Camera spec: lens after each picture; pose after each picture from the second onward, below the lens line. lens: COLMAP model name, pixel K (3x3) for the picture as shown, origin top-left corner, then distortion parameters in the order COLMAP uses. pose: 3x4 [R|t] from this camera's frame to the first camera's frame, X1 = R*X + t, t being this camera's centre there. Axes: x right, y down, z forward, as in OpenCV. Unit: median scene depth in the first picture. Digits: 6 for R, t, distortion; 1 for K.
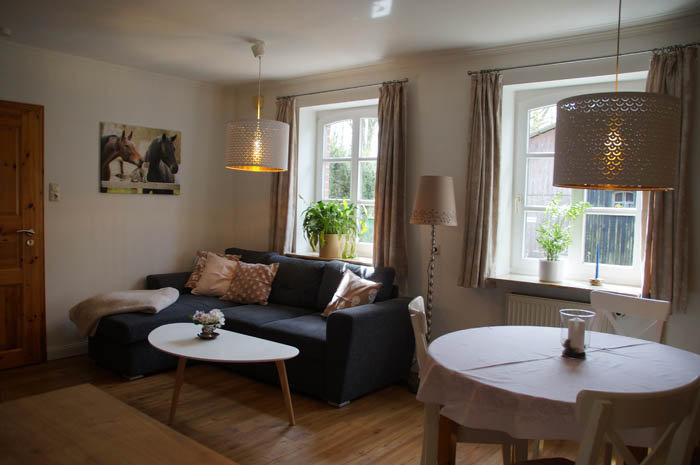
lens RADIAL K [[557.8, 0, 347.7], [0, 557.8, 234.9], [0, 0, 1]] dist [-0.152088, 0.134488]
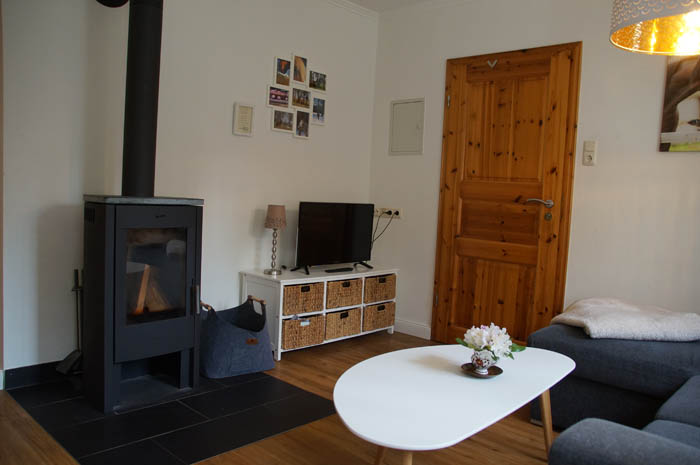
lens RADIAL K [[557.8, 0, 335.6], [0, 557.8, 241.8], [0, 0, 1]] dist [-0.152088, 0.134488]
pose [[-0.105670, 0.052310, -0.993024, 0.222440], [-0.114886, 0.991286, 0.064444, 0.031675], [0.987742, 0.120895, -0.098739, 0.674707]]
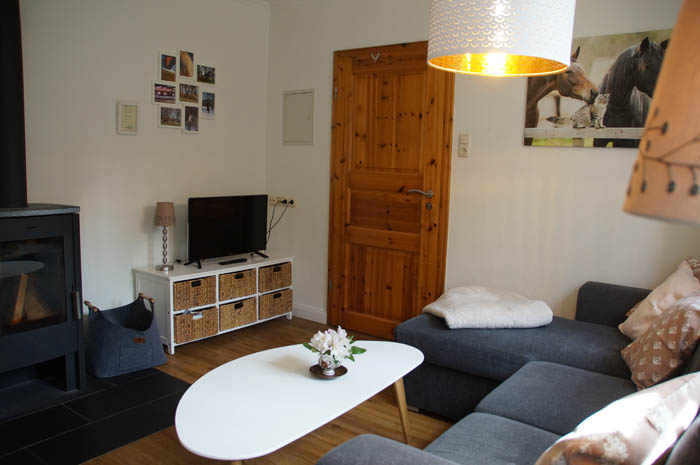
lens RADIAL K [[557.8, 0, 342.6], [0, 557.8, 240.1], [0, 0, 1]] dist [-0.152088, 0.134488]
pose [[0.013104, 0.111268, -0.993704, 0.240140], [-0.093617, 0.989561, 0.109570, -0.013249], [0.995522, 0.091592, 0.023384, 0.744210]]
